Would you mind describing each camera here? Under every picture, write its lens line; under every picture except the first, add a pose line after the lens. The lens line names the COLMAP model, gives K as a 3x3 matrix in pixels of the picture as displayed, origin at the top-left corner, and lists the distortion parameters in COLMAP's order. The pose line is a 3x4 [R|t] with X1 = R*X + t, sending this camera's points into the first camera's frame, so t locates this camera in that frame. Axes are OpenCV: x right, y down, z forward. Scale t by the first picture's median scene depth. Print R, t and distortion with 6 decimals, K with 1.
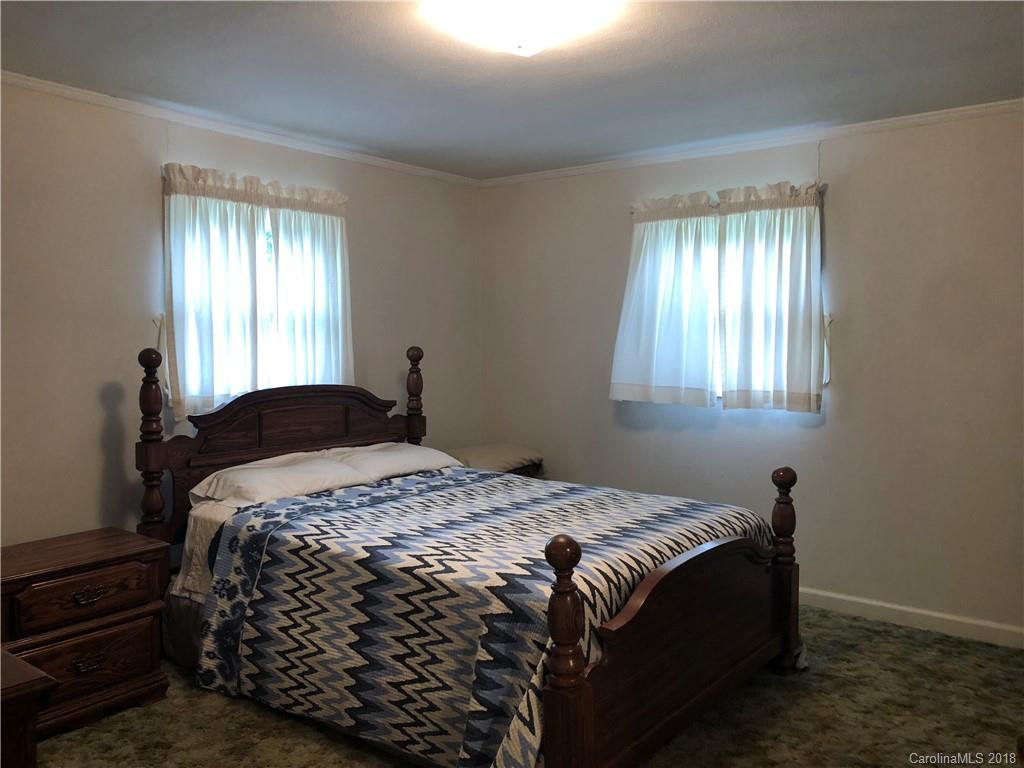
lens RADIAL K [[853.3, 0, 522.5], [0, 853.3, 377.3], [0, 0, 1]] dist [0.047030, -0.016139]
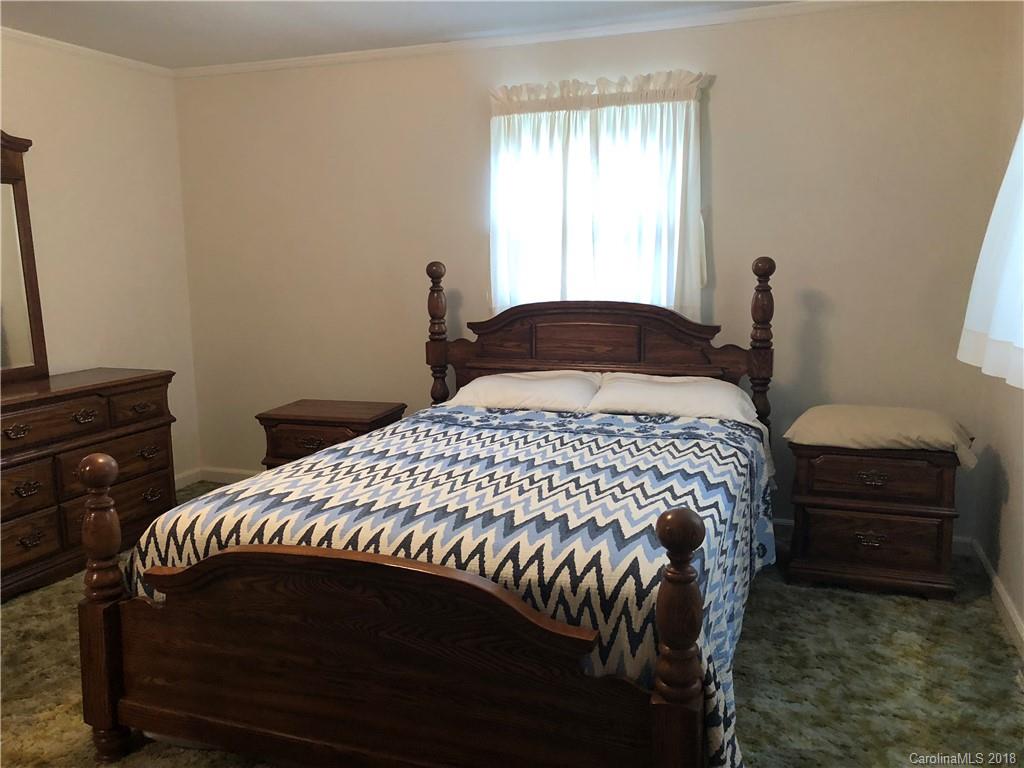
lens RADIAL K [[849.4, 0, 512.0], [0, 849.4, 384.0], [0, 0, 1]] dist [0.133520, -0.177237]
pose [[0.299407, 0.144754, -0.943081, 0.641677], [-0.026761, 0.989310, 0.143353, -0.033791], [0.953750, -0.017683, 0.300080, 0.658603]]
